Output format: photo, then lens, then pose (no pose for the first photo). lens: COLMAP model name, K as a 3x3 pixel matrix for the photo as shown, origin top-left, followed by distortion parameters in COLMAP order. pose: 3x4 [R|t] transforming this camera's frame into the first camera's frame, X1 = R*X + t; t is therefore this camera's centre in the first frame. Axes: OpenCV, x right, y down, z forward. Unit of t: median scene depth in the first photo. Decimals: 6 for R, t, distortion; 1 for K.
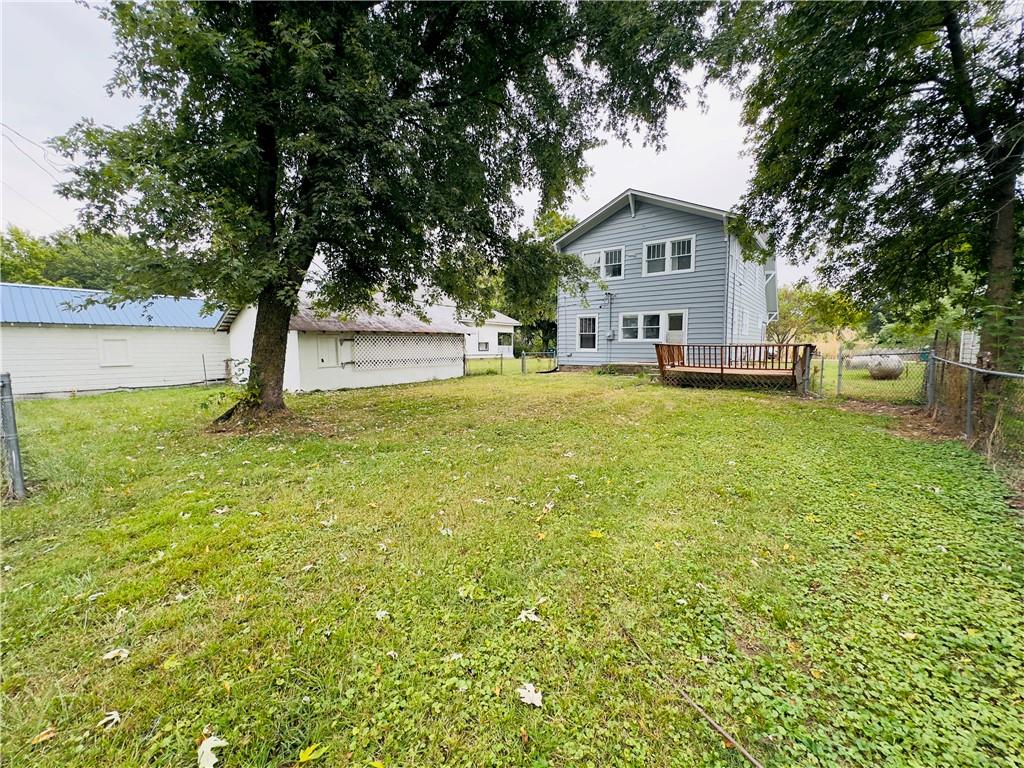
lens RADIAL K [[410.4, 0, 511.9], [0, 410.4, 389.6], [0, 0, 1]] dist [0.009636, -0.000516]
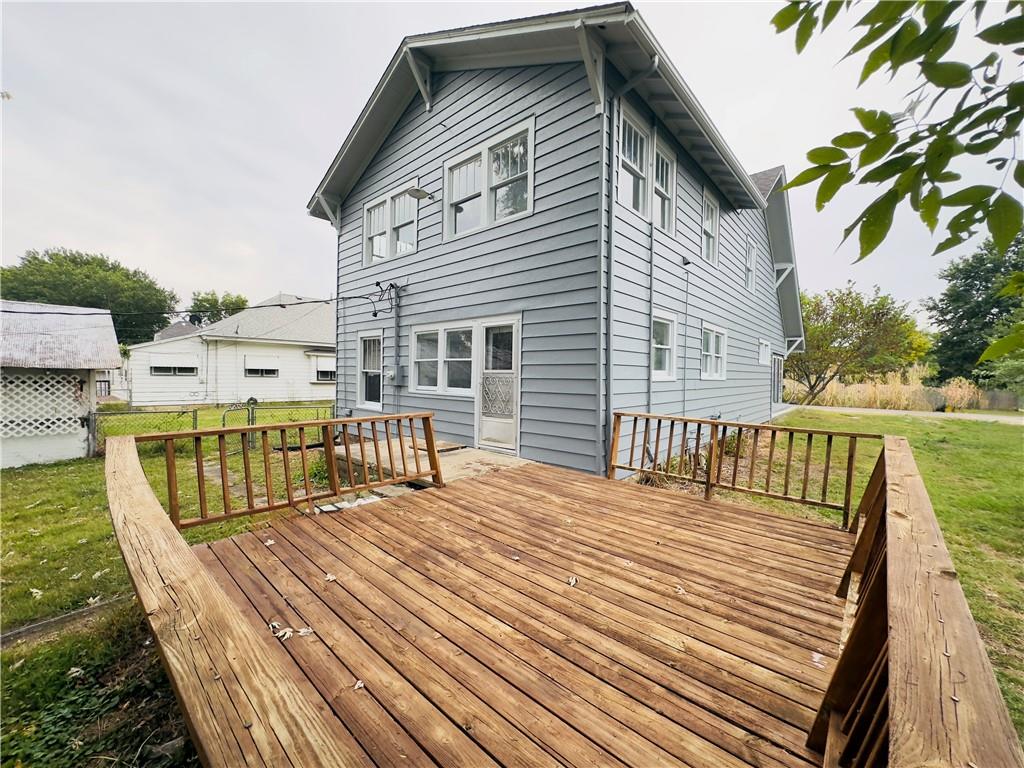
lens RADIAL K [[410.4, 0, 511.1], [0, 410.4, 383.1], [0, 0, 1]] dist [0.009636, -0.000516]
pose [[0.996858, 0.018447, -0.077030, 0.413242], [-0.025130, 0.995916, -0.086711, -0.092609], [0.075116, 0.088375, 0.993251, 0.584319]]
